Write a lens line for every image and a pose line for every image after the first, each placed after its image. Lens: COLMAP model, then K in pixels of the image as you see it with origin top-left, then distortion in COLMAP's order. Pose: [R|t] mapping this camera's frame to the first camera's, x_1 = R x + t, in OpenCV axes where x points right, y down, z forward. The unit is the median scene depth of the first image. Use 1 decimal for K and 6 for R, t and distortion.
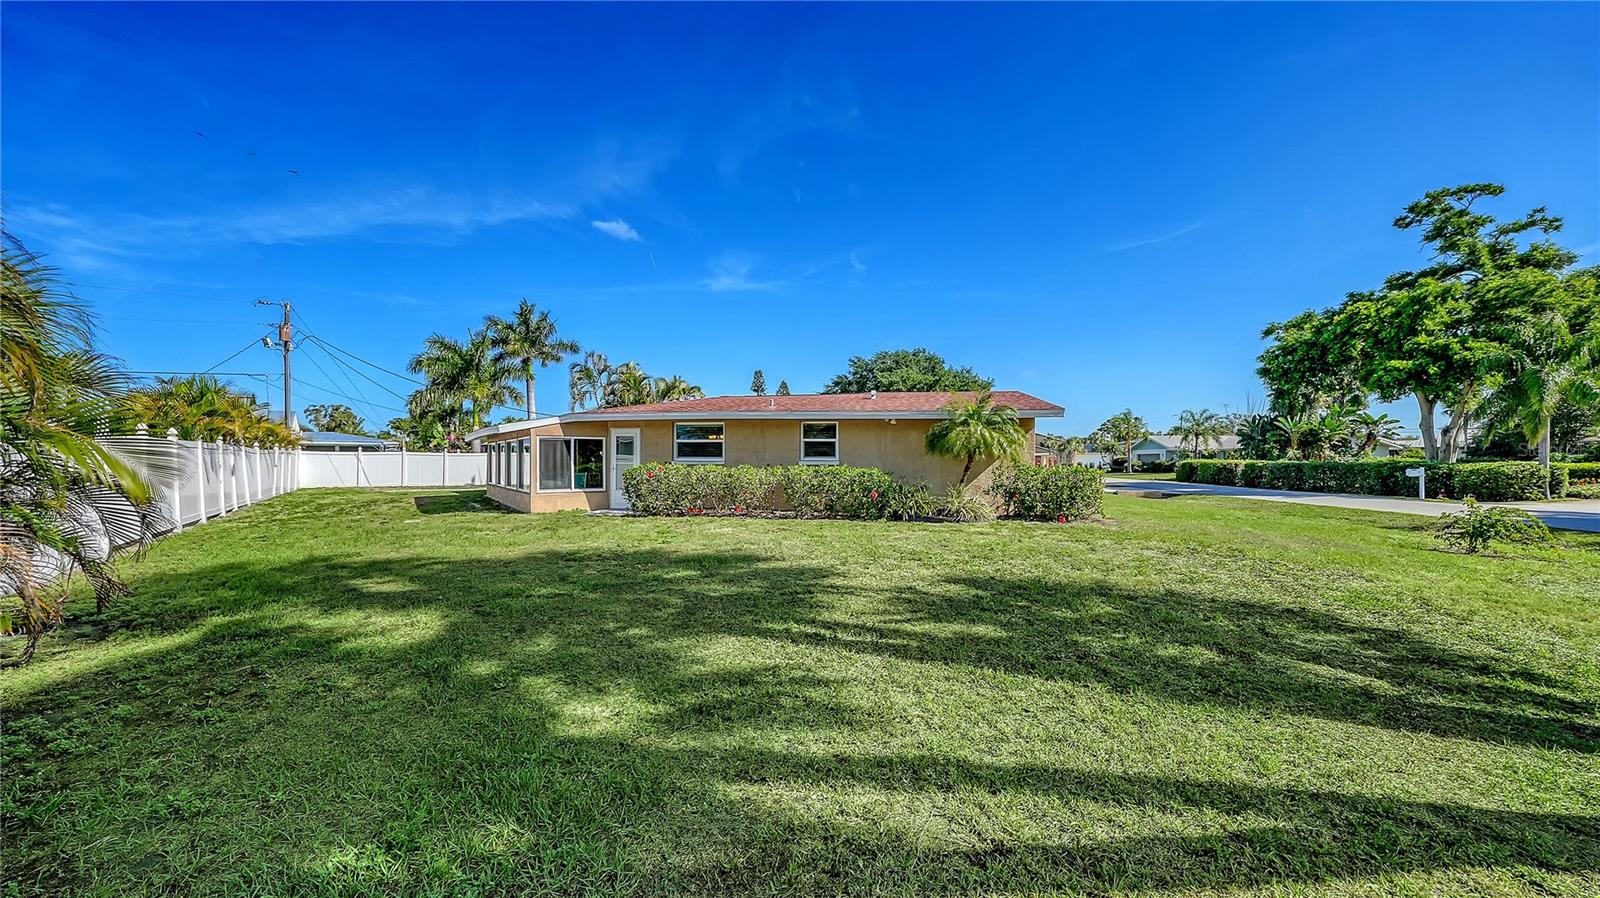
lens RADIAL K [[566.0, 0, 800.5], [0, 566.0, 437.0], [0, 0, 1]] dist [-0.000866, -0.000241]
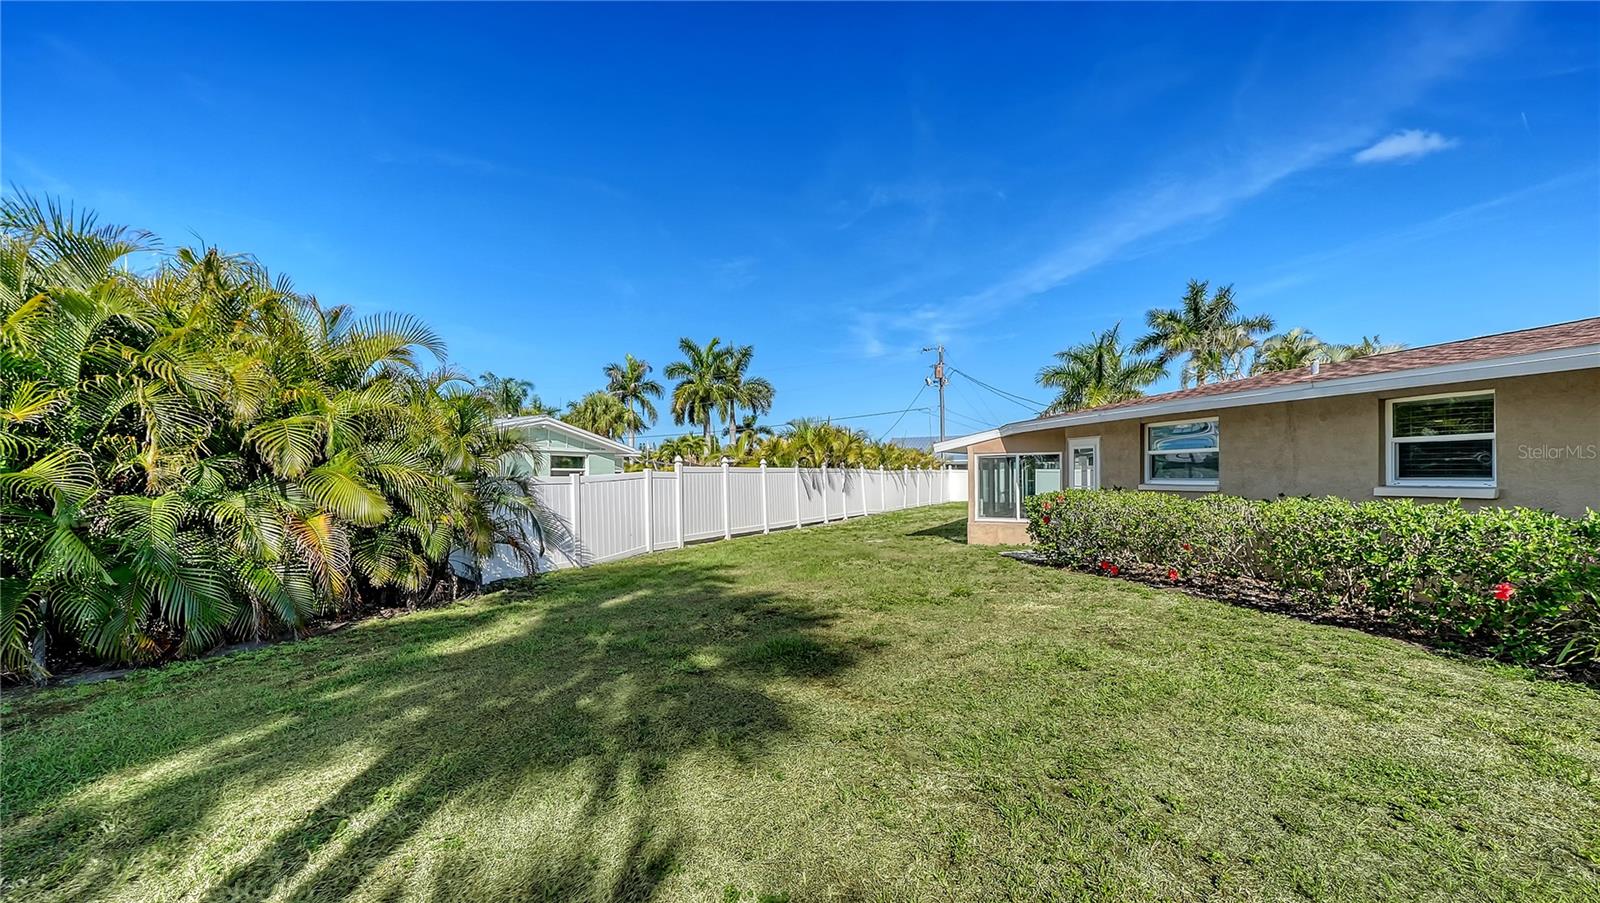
lens RADIAL K [[615.5, 0, 808.9], [0, 615.5, 459.2], [0, 0, 1]] dist [-0.000732, -0.000148]
pose [[0.416817, -0.027686, -0.908569, 0.129809], [0.042059, 0.999053, -0.011148, 0.003126], [0.908017, -0.033567, 0.417587, 0.203579]]
